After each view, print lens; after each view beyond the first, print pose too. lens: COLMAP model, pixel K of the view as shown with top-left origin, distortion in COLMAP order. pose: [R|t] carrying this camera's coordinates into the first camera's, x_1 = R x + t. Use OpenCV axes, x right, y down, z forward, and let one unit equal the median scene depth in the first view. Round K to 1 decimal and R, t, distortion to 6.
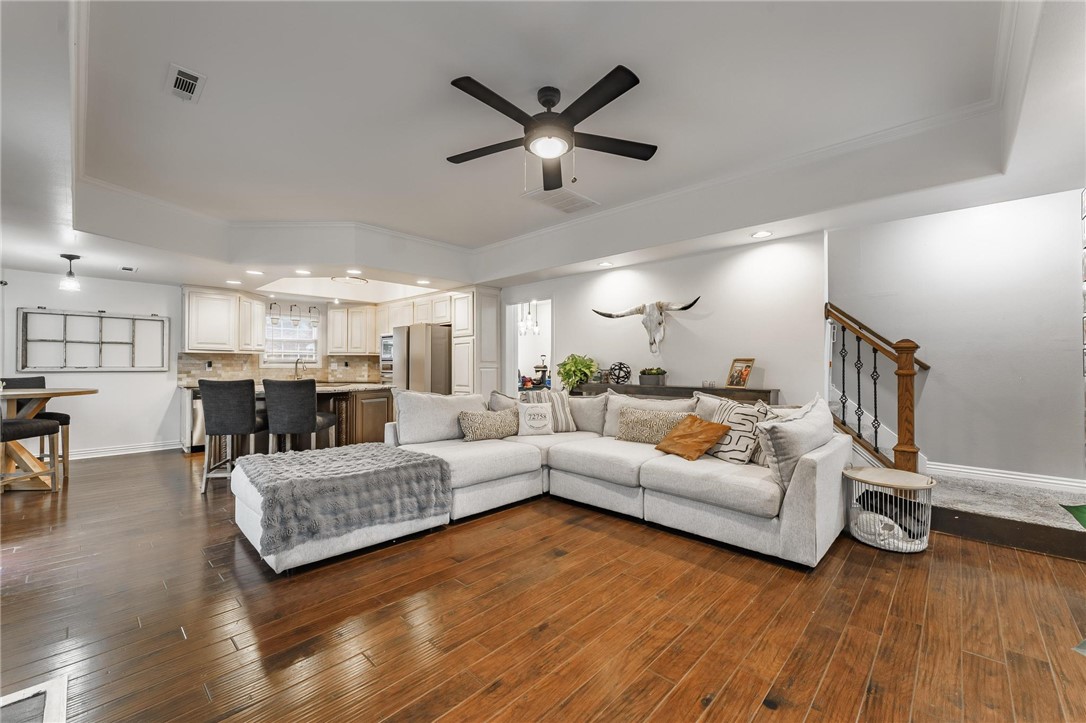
lens RADIAL K [[431.9, 0, 544.4], [0, 431.9, 362.9], [0, 0, 1]] dist [0.006231, 0.000140]
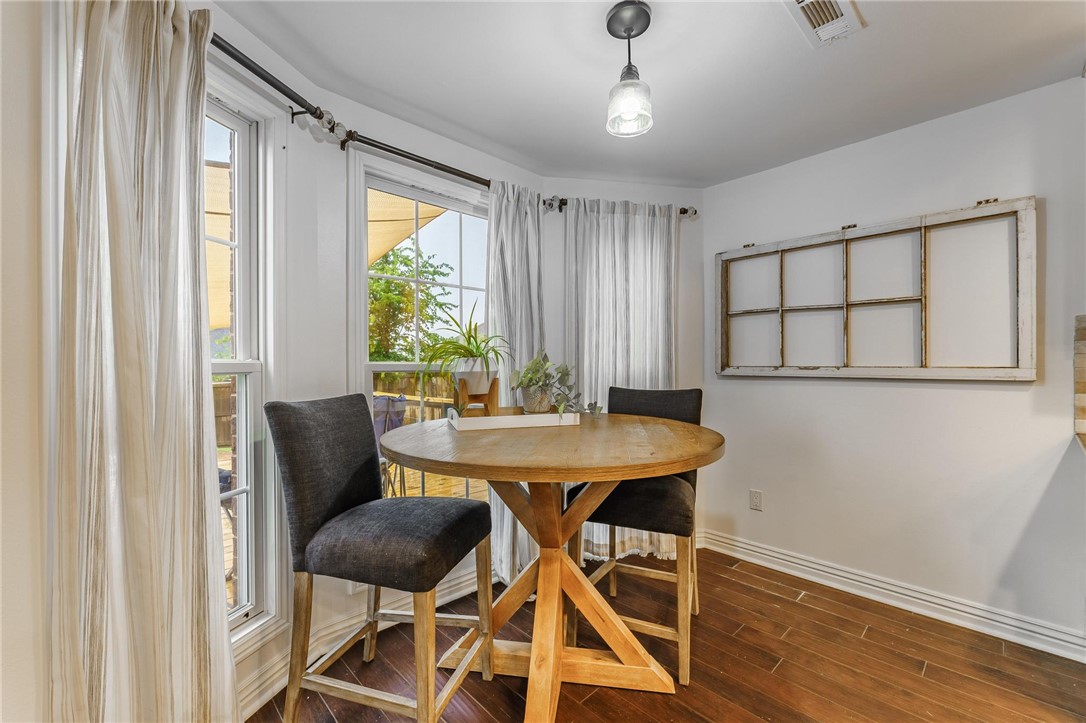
lens RADIAL K [[450.3, 0, 541.2], [0, 450.3, 359.2], [0, 0, 1]] dist [0.001370, 0.000154]
pose [[-0.046703, -0.002999, -0.998904, -0.576447], [0.015907, 0.999866, -0.003746, -0.000220], [0.998782, -0.016065, -0.046649, 0.715401]]
